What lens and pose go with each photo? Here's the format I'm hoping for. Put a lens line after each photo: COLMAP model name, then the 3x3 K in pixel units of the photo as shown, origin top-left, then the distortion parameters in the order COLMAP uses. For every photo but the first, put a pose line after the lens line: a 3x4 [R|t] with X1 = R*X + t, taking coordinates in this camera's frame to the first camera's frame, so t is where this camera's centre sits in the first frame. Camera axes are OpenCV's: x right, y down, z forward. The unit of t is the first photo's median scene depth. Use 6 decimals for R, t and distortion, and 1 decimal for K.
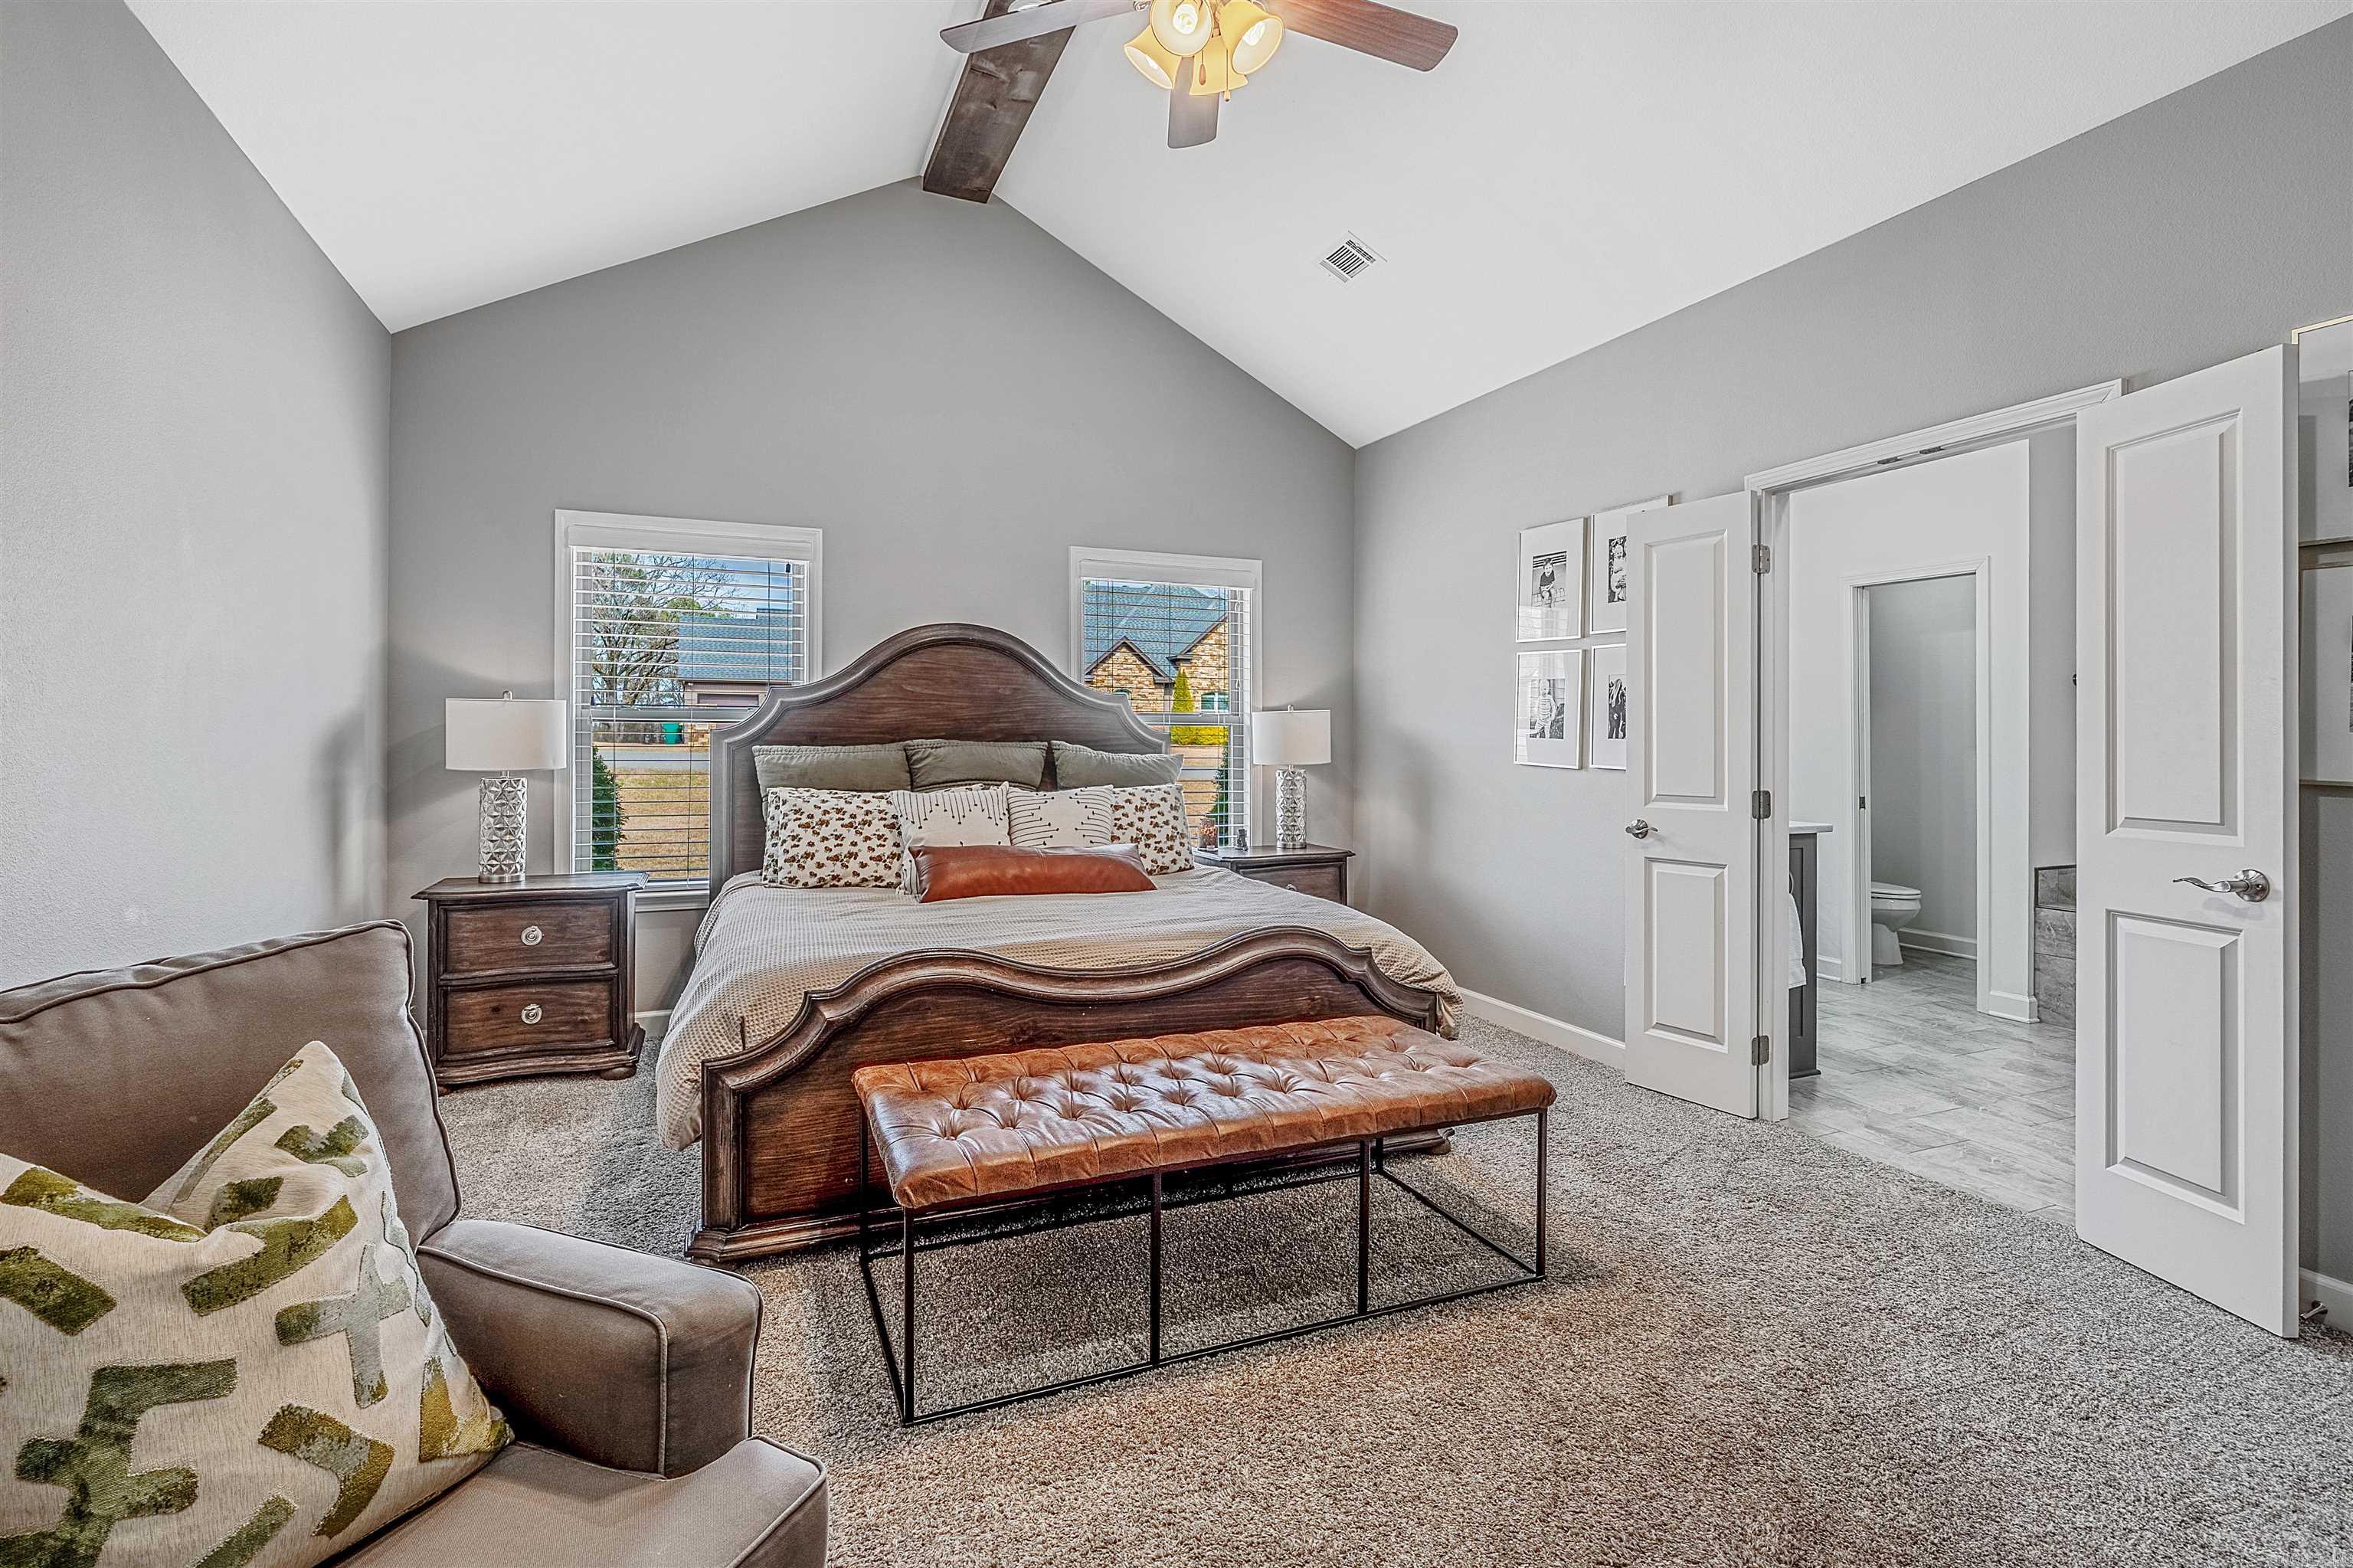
lens RADIAL K [[1058.3, 0, 1176.7], [0, 1058.3, 744.1], [0, 0, 1]] dist [-0.002272, -0.000235]
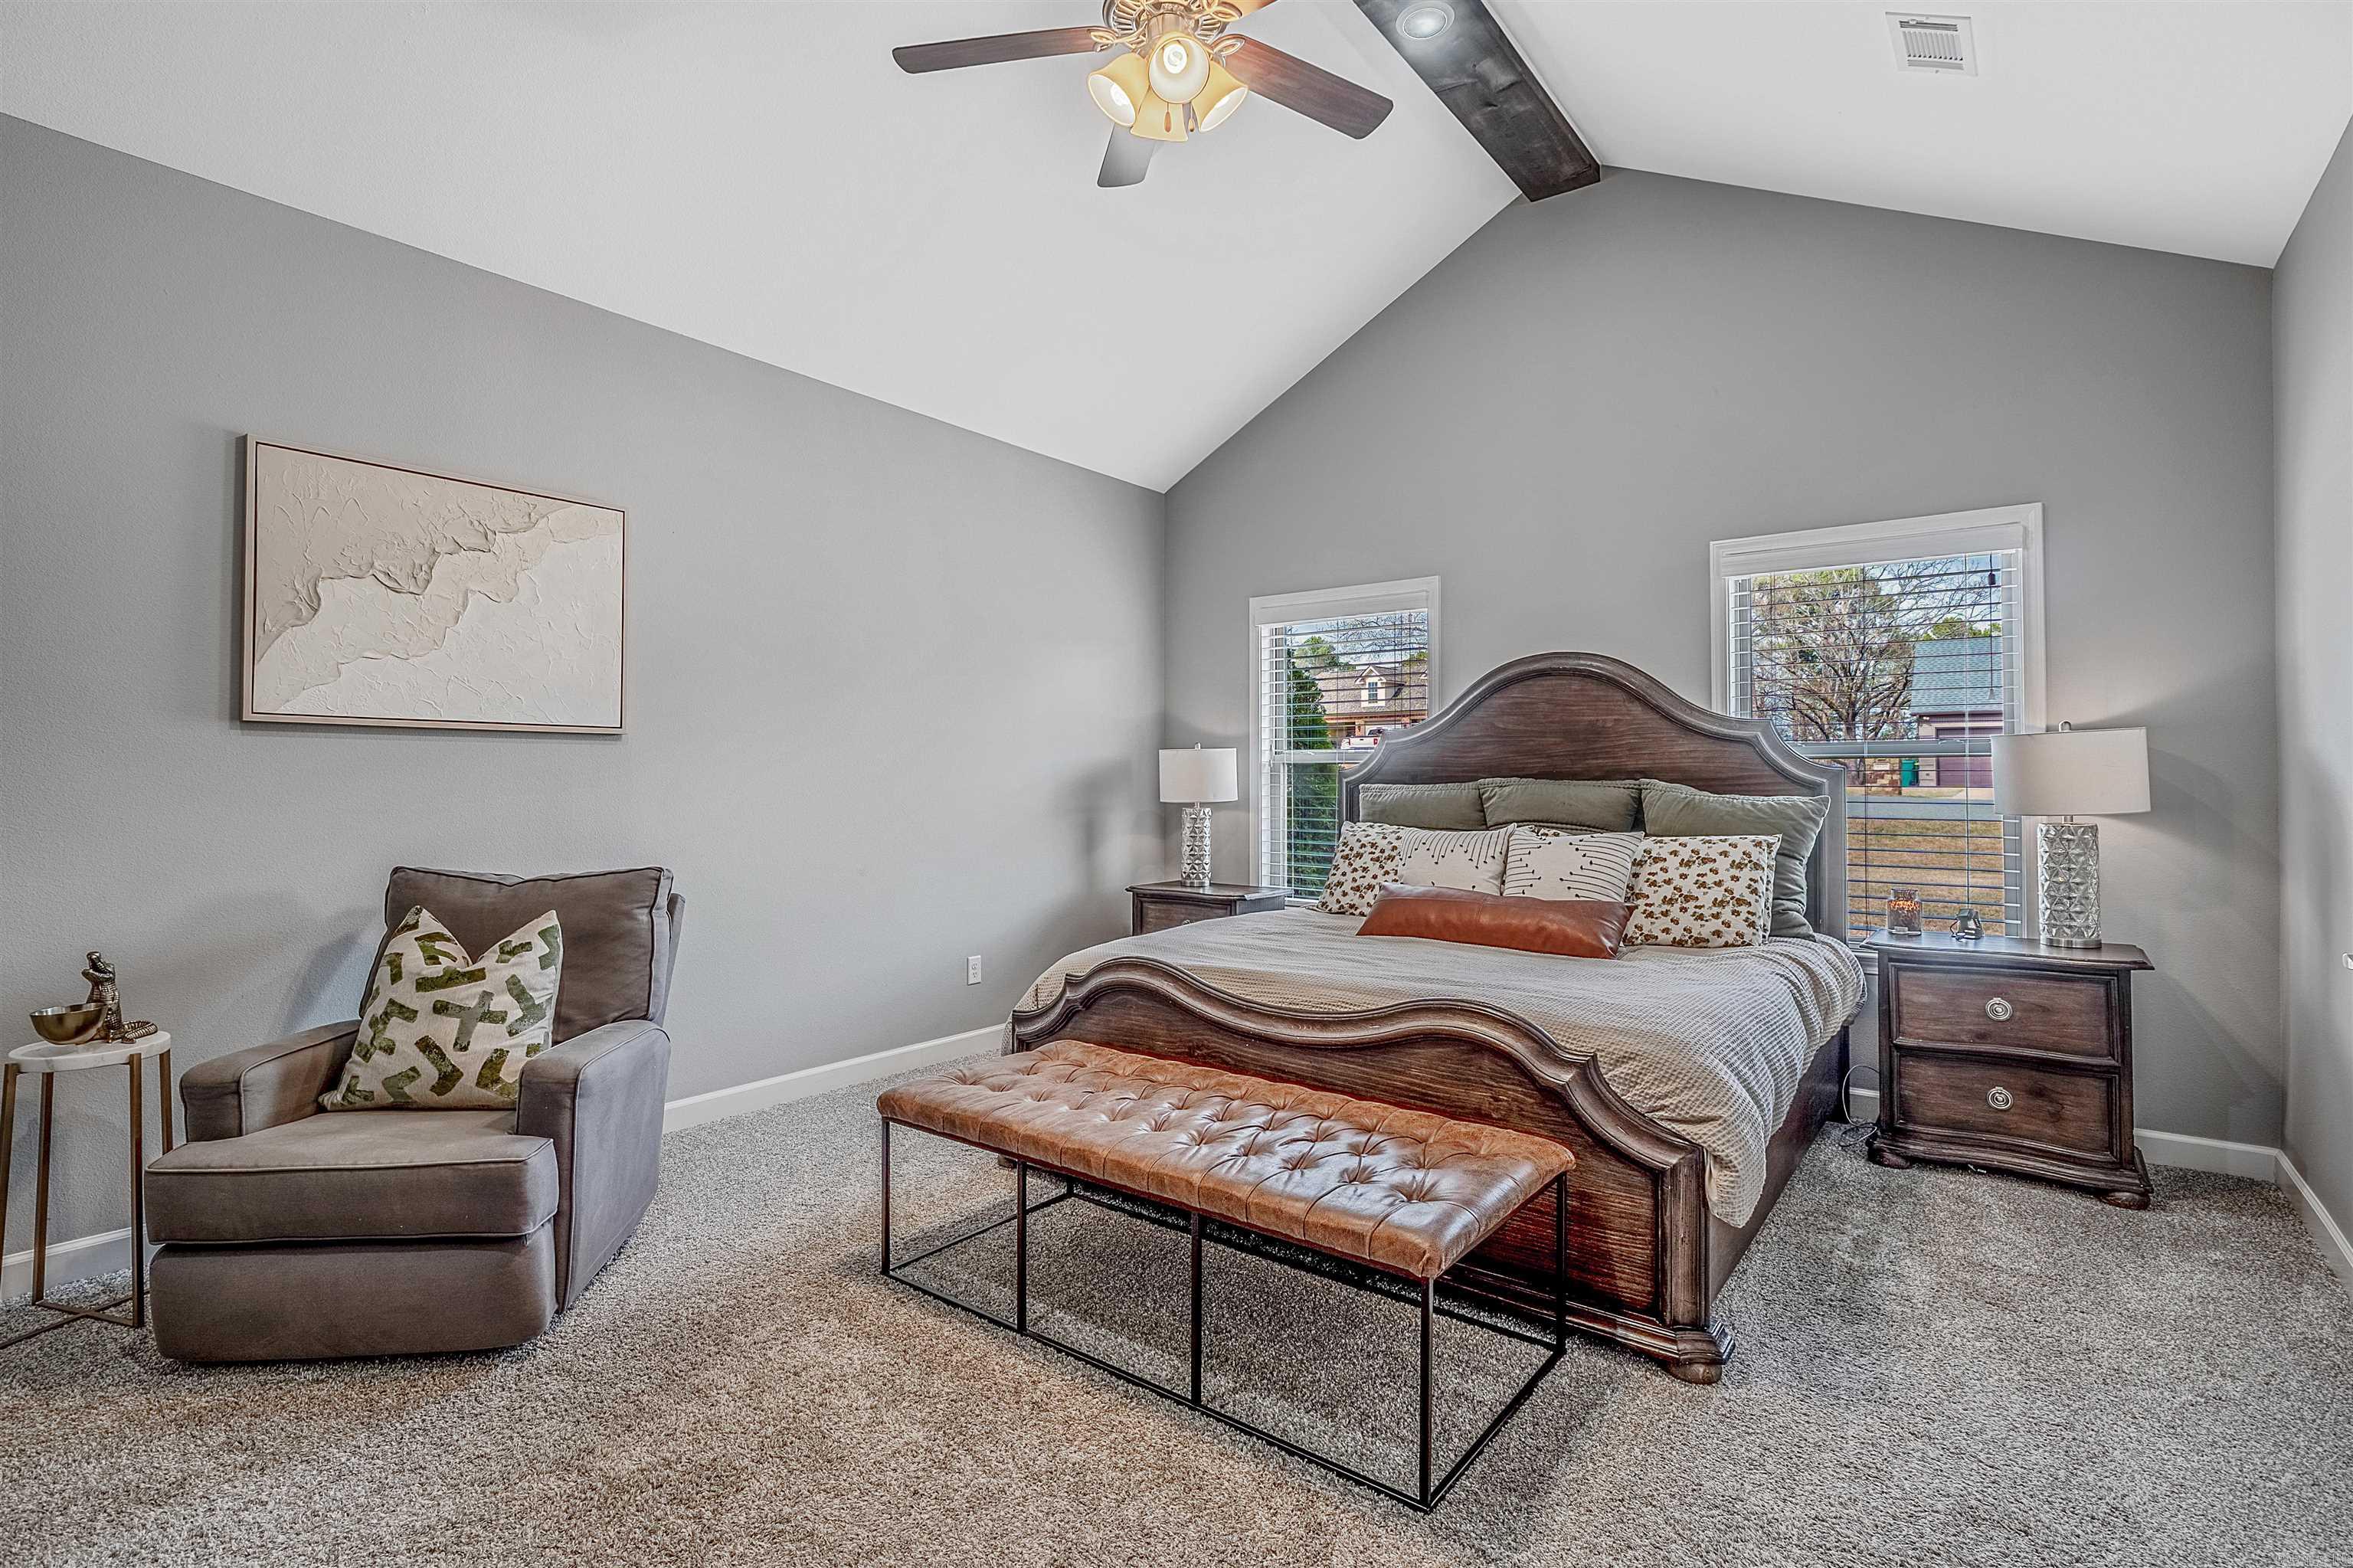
lens RADIAL K [[1096.1, 0, 1176.1], [0, 1096.1, 767.9], [0, 0, 1]] dist [-0.003624, -0.000124]
pose [[0.509524, -0.011653, -0.860378, 0.488097], [-0.002166, 0.999888, -0.014825, 0.001913], [0.860454, 0.009417, 0.509441, 0.245829]]
